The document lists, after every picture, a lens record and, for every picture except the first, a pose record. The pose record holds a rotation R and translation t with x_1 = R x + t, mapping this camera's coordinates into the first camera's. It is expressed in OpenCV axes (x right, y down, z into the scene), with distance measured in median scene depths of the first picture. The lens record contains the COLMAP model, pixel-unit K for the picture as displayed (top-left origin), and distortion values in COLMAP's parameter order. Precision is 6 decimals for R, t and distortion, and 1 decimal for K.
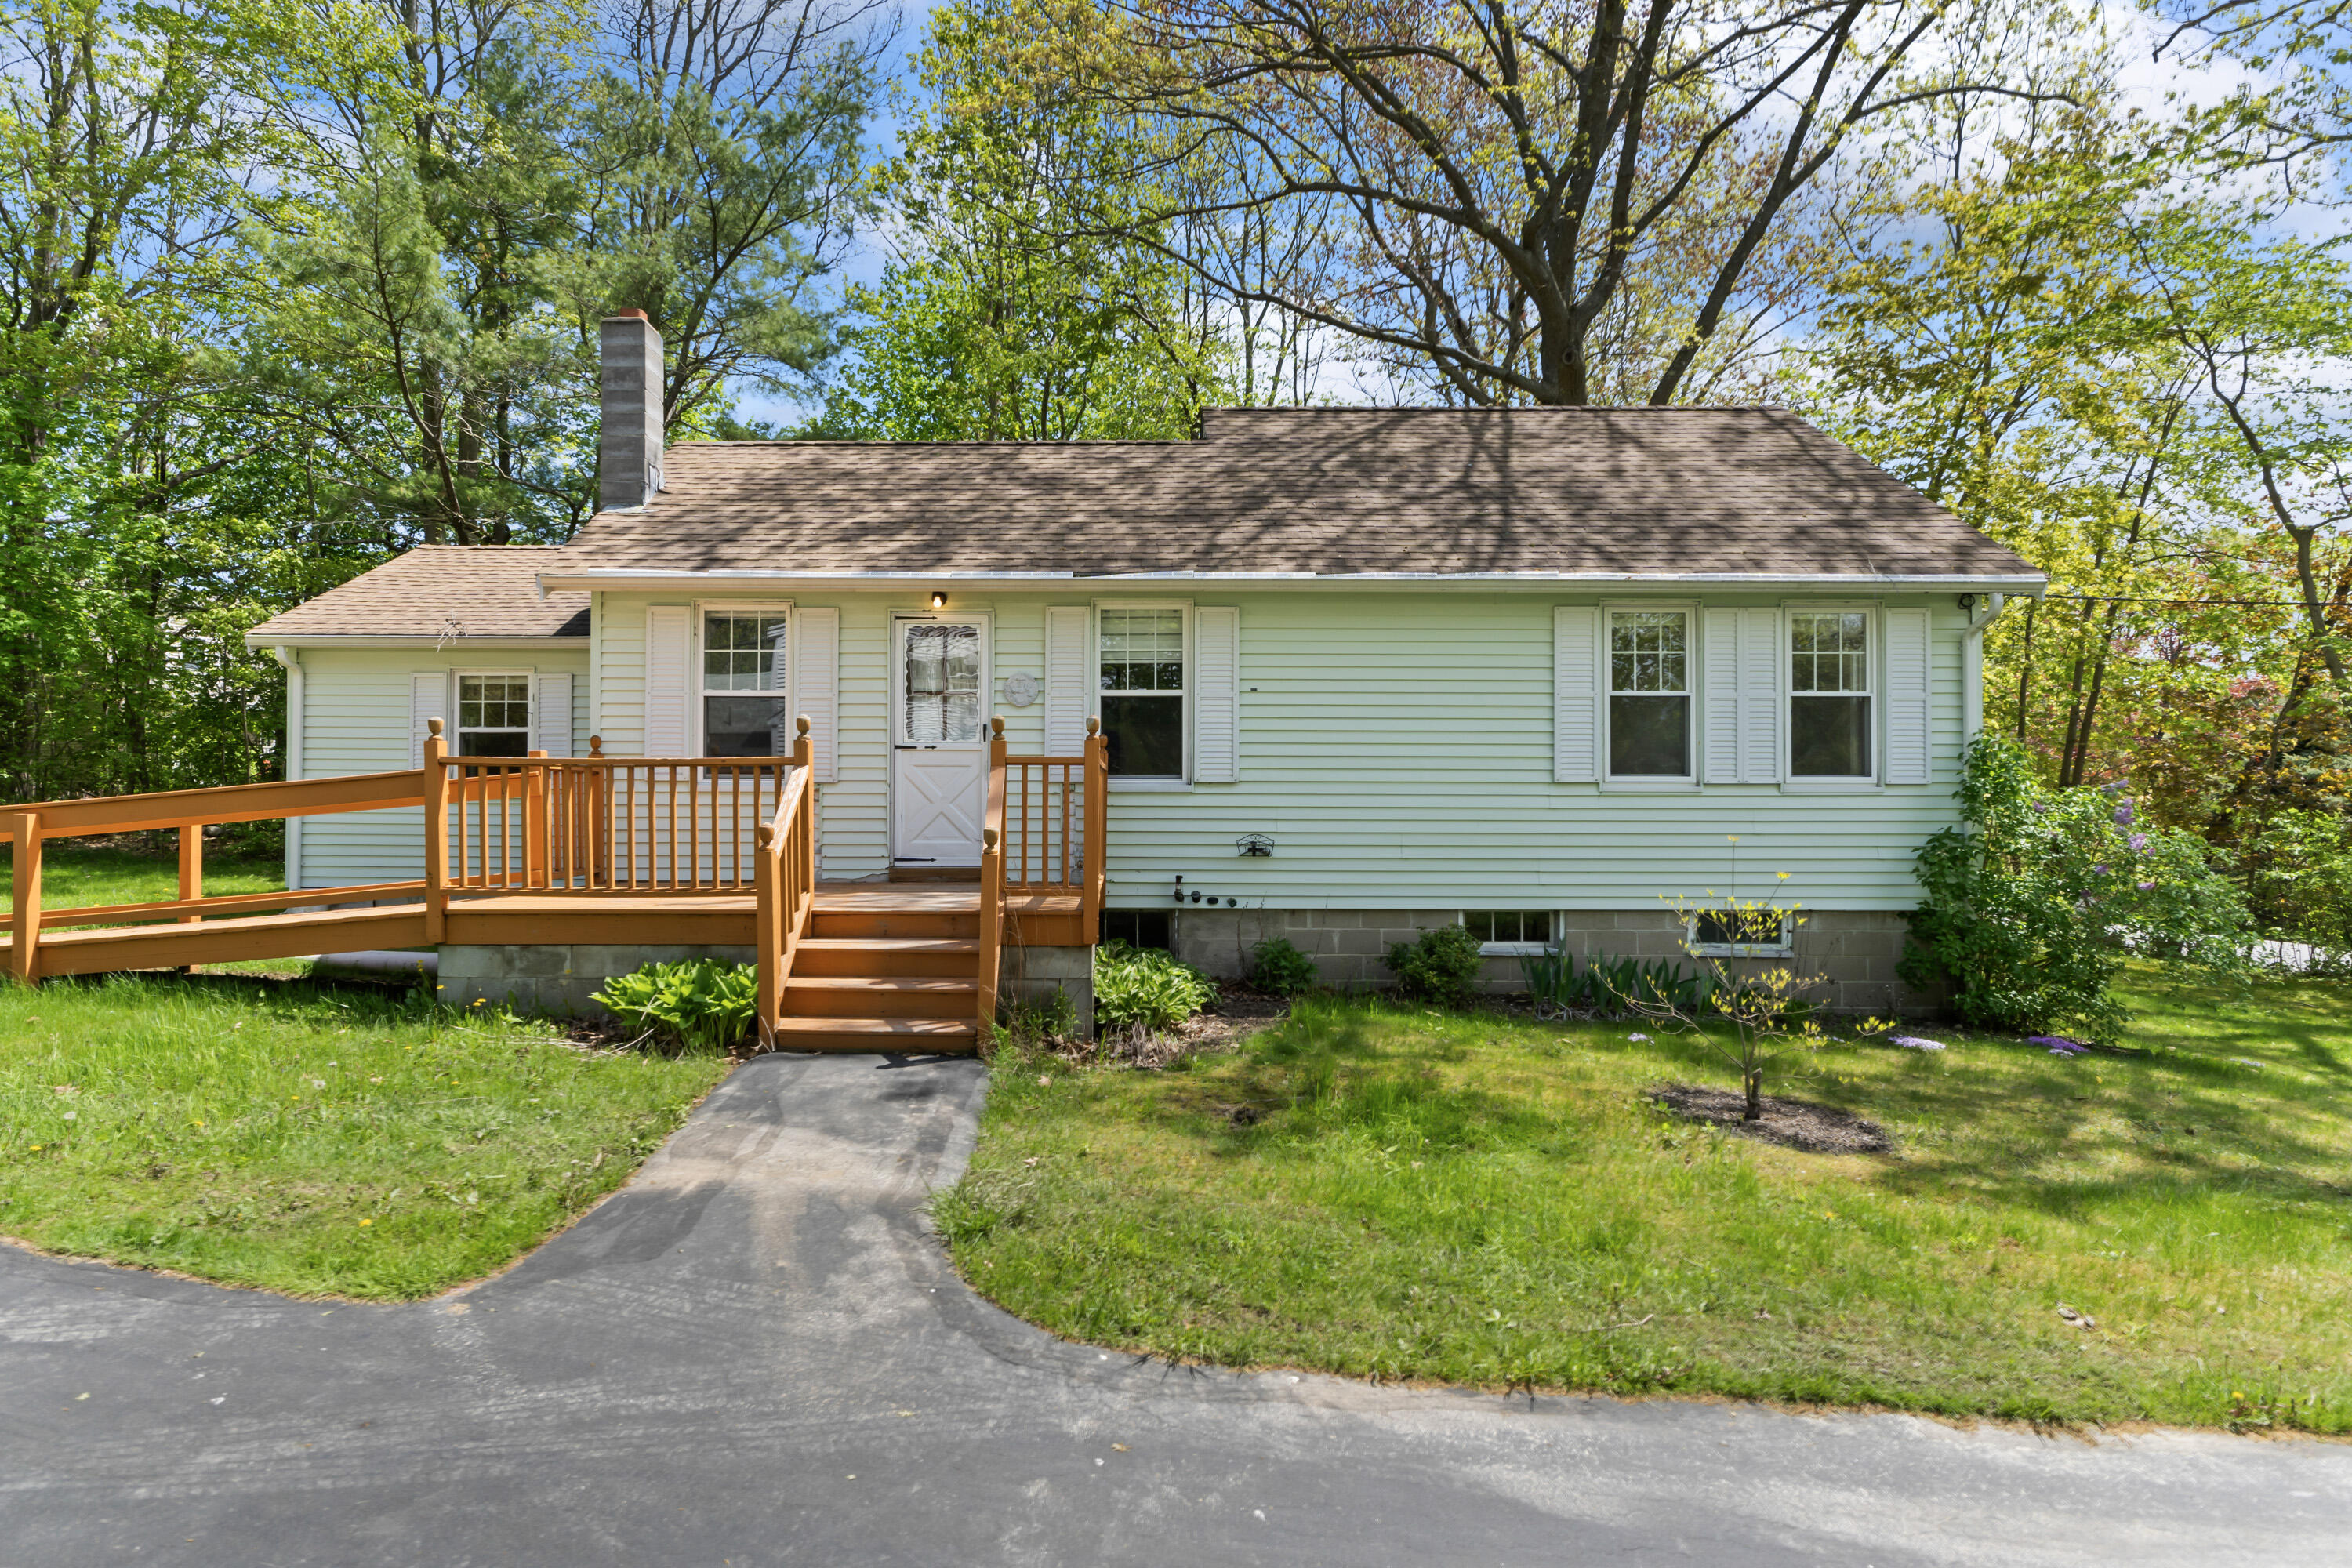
lens RADIAL K [[1212.6, 0, 1173.9], [0, 1212.6, 826.1], [0, 0, 1]] dist [0.001371, -0.000103]
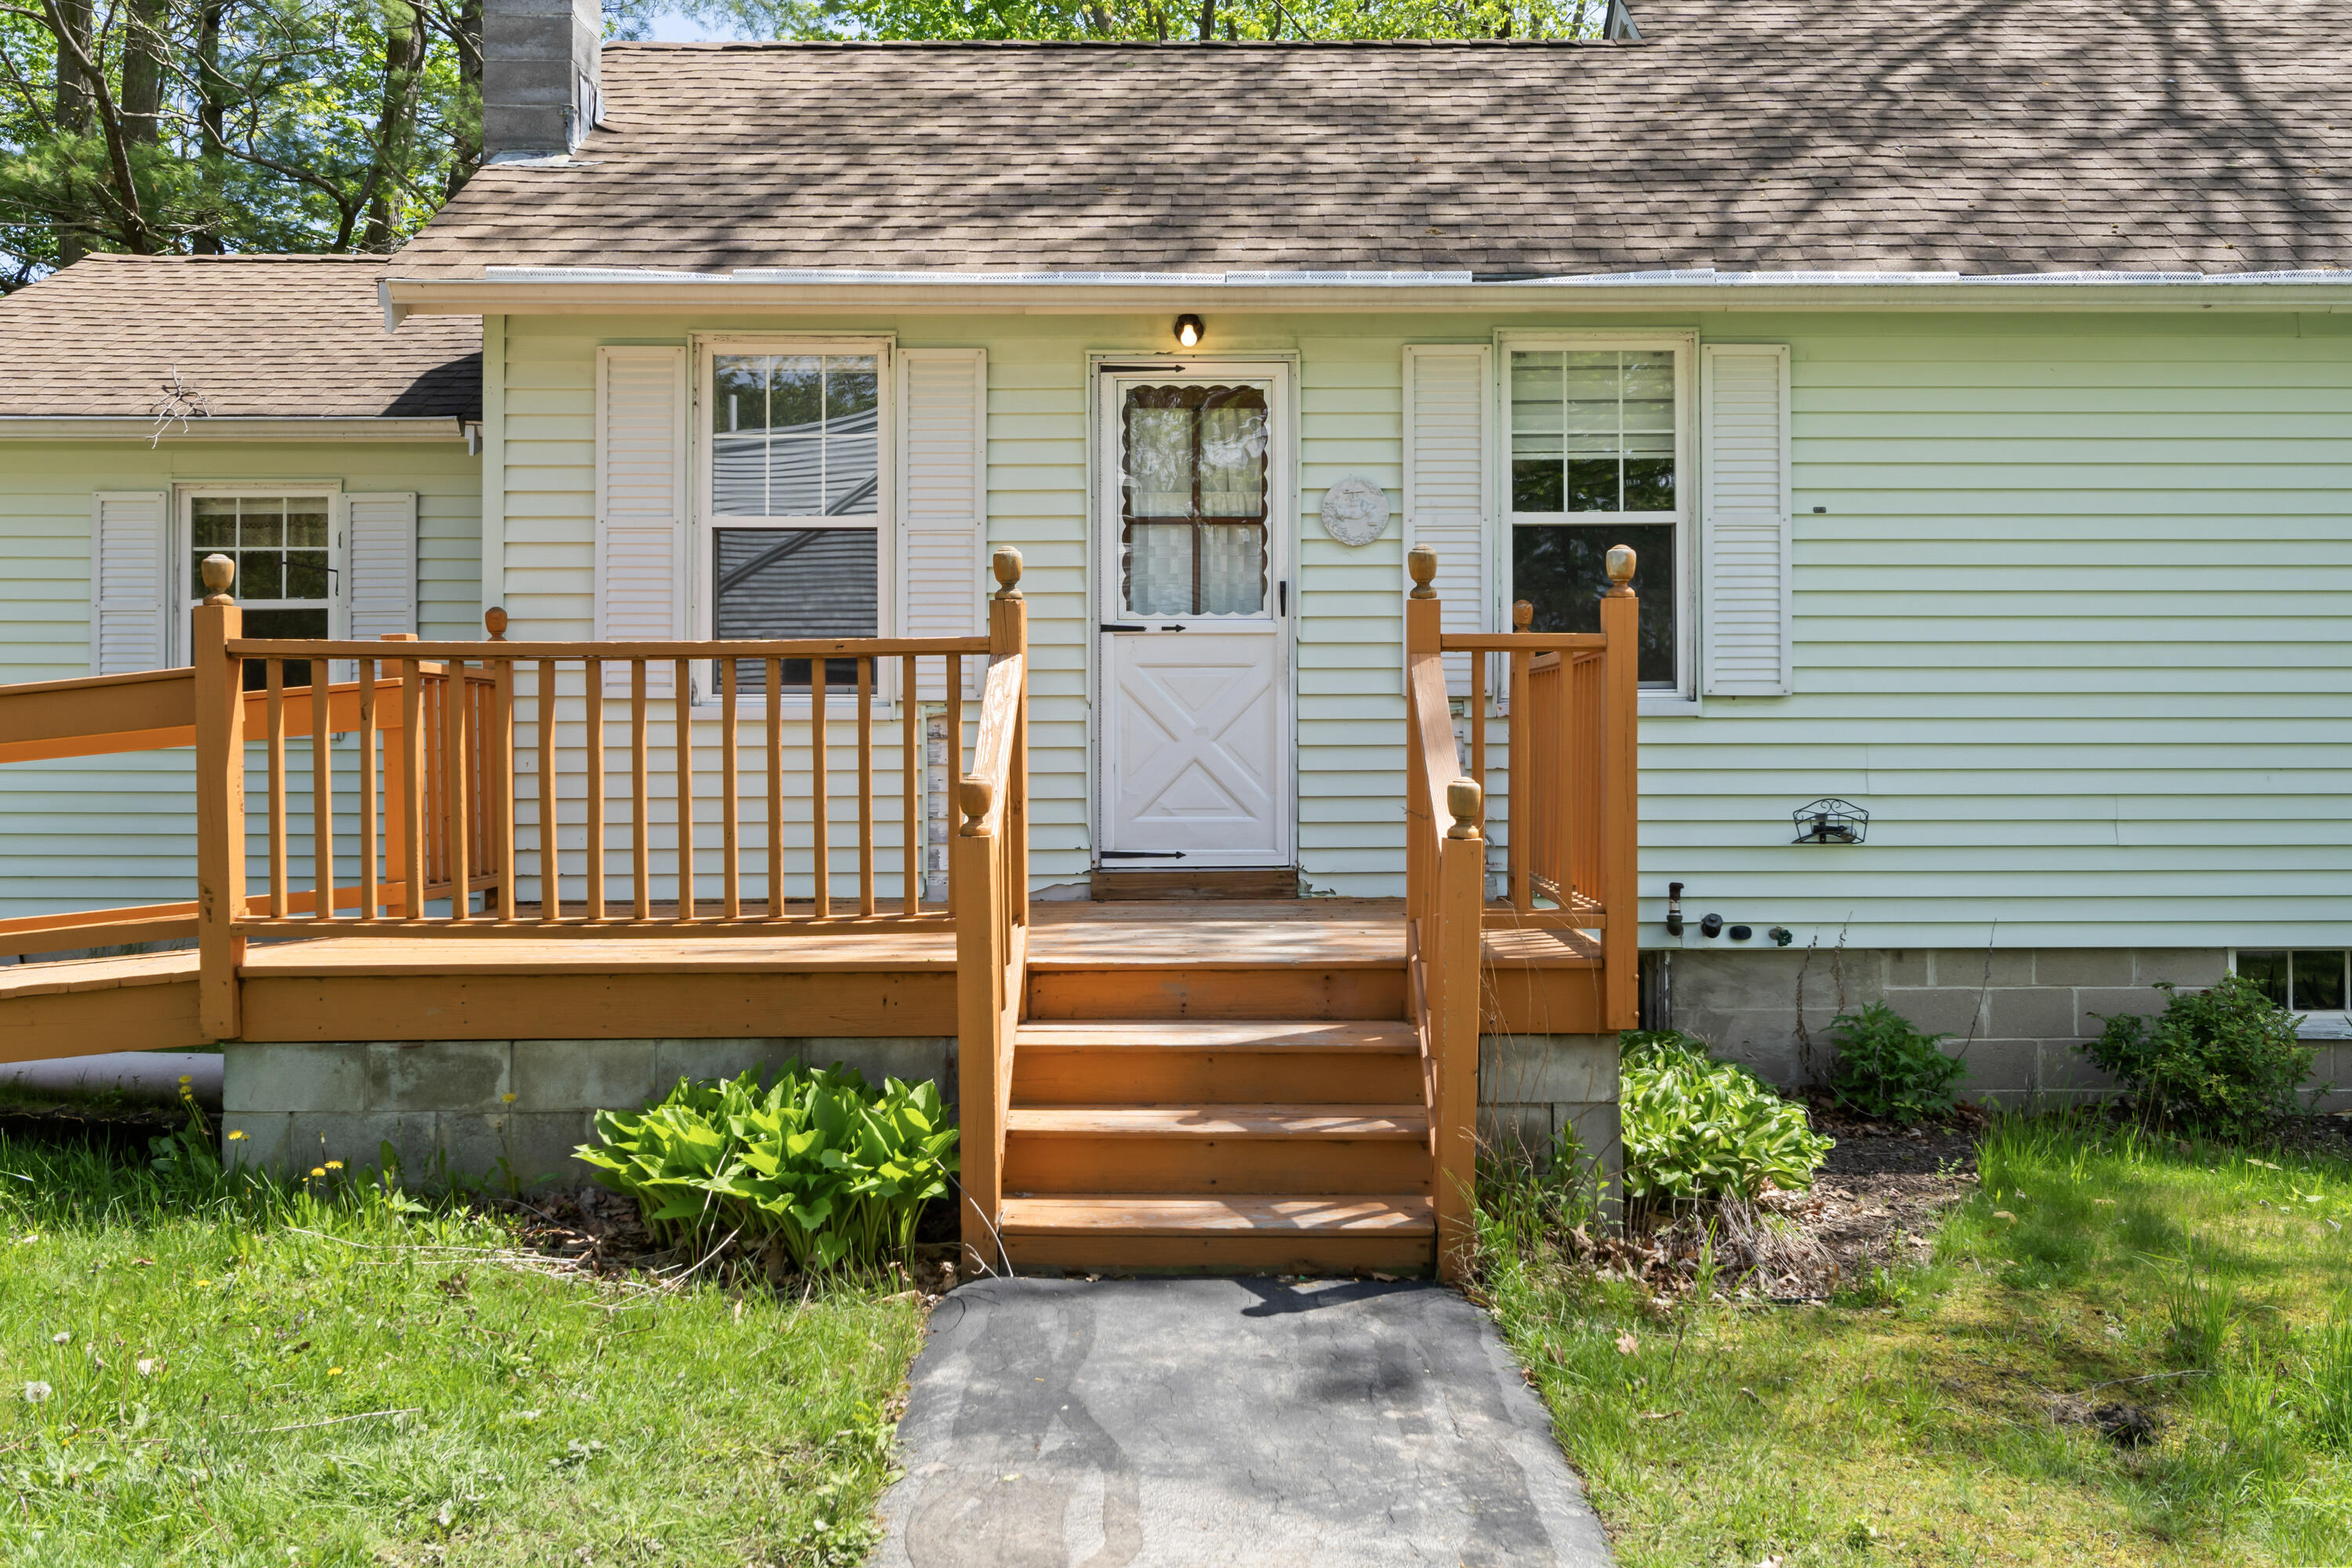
lens RADIAL K [[1914.0, 0, 1176.0], [0, 1914.0, 784.0], [0, 0, 1]] dist [-0.001488, 0.007583]
pose [[0.999795, -0.005881, 0.019376, -0.215963], [0.006081, 0.999929, -0.010266, 0.006947], [-0.019314, 0.010382, 0.999760, 0.217653]]
